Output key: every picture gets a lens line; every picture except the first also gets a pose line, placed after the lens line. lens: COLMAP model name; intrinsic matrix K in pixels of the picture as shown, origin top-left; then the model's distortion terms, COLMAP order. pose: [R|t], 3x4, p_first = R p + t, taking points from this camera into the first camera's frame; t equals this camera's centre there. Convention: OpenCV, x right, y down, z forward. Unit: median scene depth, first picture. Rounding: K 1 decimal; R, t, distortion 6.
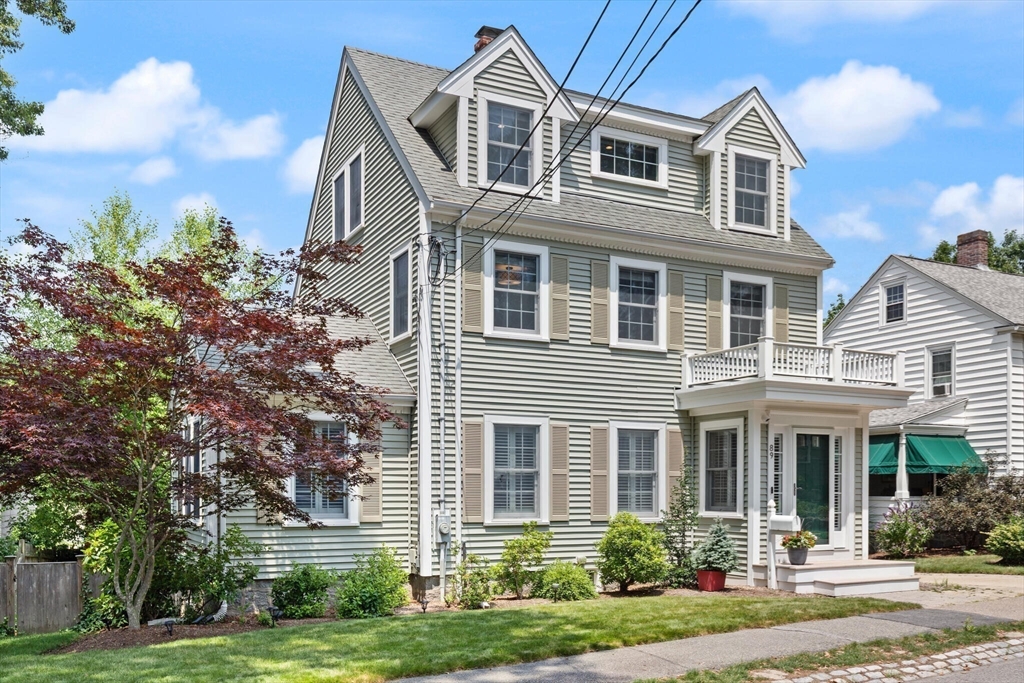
lens RADIAL K [[943.9, 0, 513.1], [0, 943.9, 352.4], [0, 0, 1]] dist [0.018569, 0.000000]
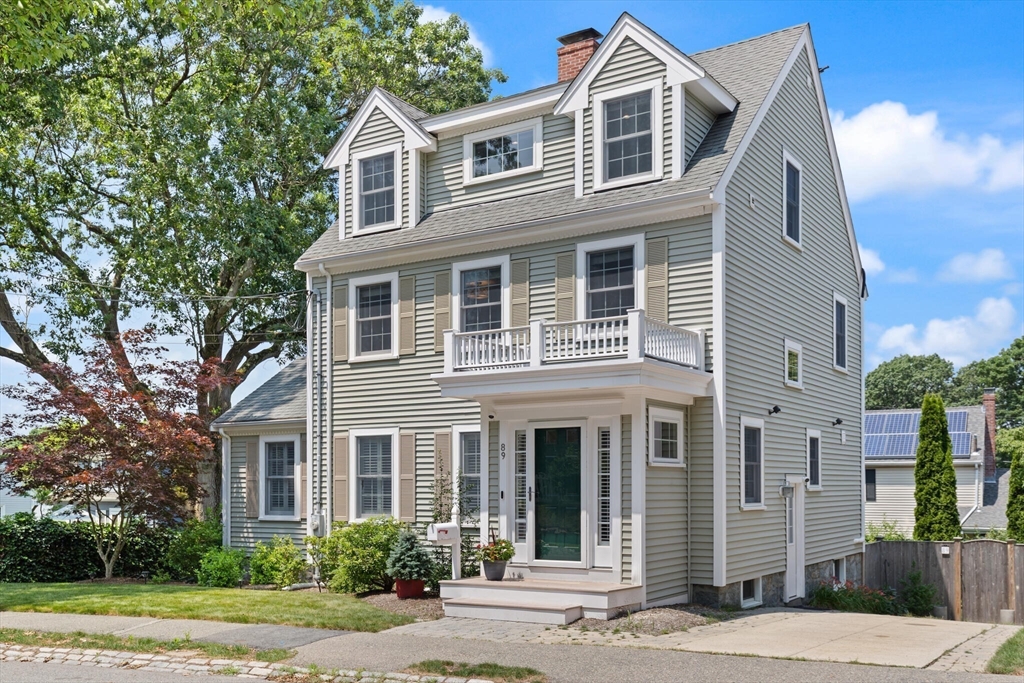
lens RADIAL K [[938.4, 0, 513.1], [0, 938.4, 331.7], [0, 0, 1]] dist [0.005408, 0.000000]
pose [[0.503414, -0.144469, -0.851882, 1.034432], [0.126299, 0.987637, -0.092856, 0.076357], [0.854765, -0.060847, 0.515436, 0.553787]]
